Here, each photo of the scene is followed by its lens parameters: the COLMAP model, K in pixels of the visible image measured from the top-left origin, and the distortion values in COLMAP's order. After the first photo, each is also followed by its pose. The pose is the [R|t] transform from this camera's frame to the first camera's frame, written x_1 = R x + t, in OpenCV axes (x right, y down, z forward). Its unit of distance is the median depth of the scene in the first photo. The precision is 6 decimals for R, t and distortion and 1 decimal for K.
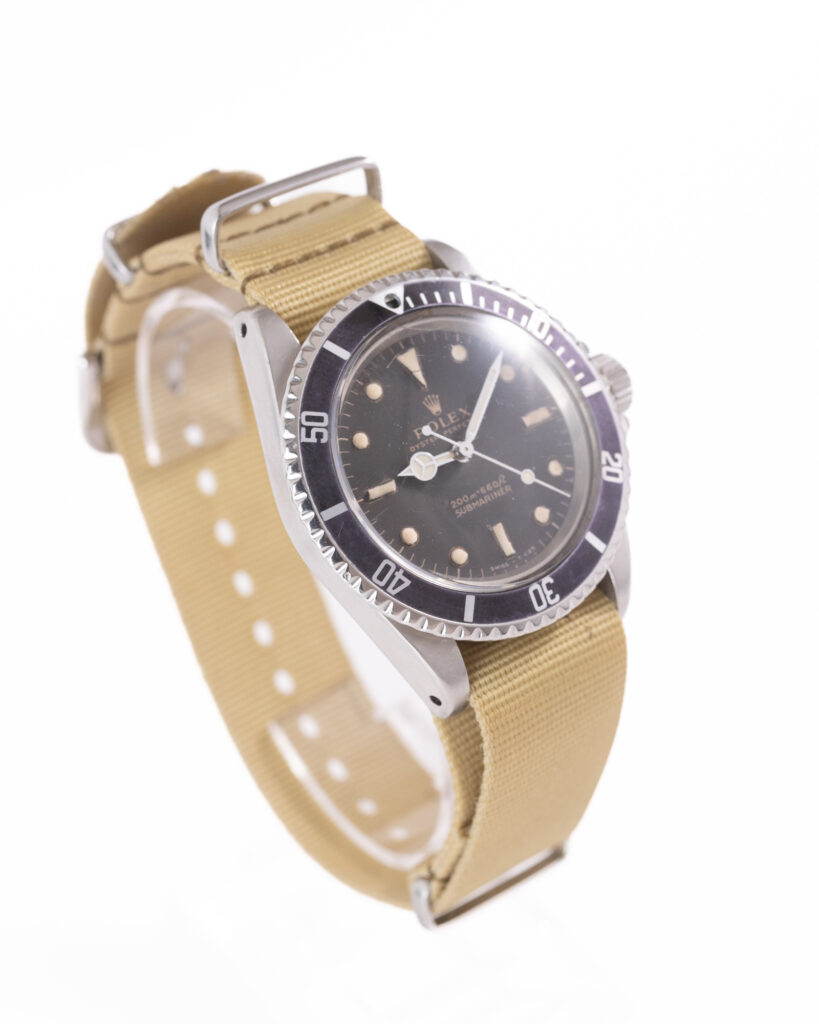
lens RADIAL K [[2295.9, 0, 408.9], [0, 2295.9, 510.5], [0, 0, 1]] dist [0.246713, 0.000000]
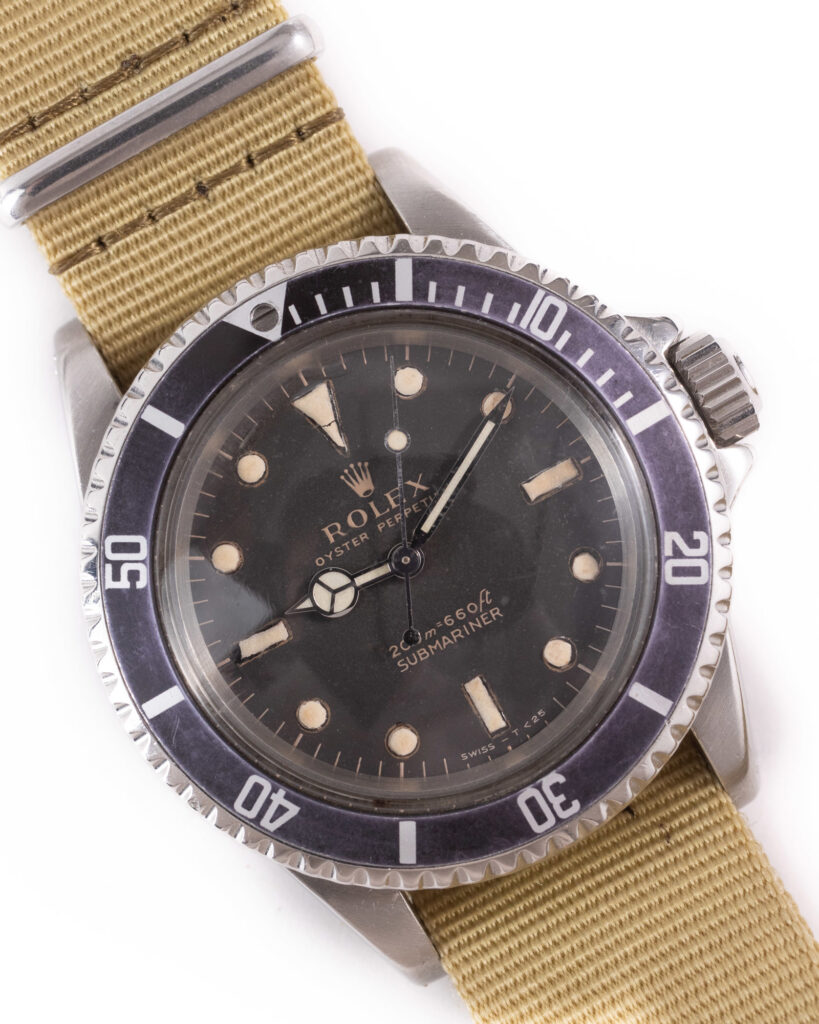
lens RADIAL K [[2295.9, 0, 411.0], [0, 2295.9, 514.2], [0, 0, 1]] dist [0.246713, 0.000000]
pose [[0.901336, -0.005981, -0.433079, 0.281829], [0.125192, 0.960822, 0.247282, -0.183927], [0.414633, -0.277102, 0.866772, 0.494034]]
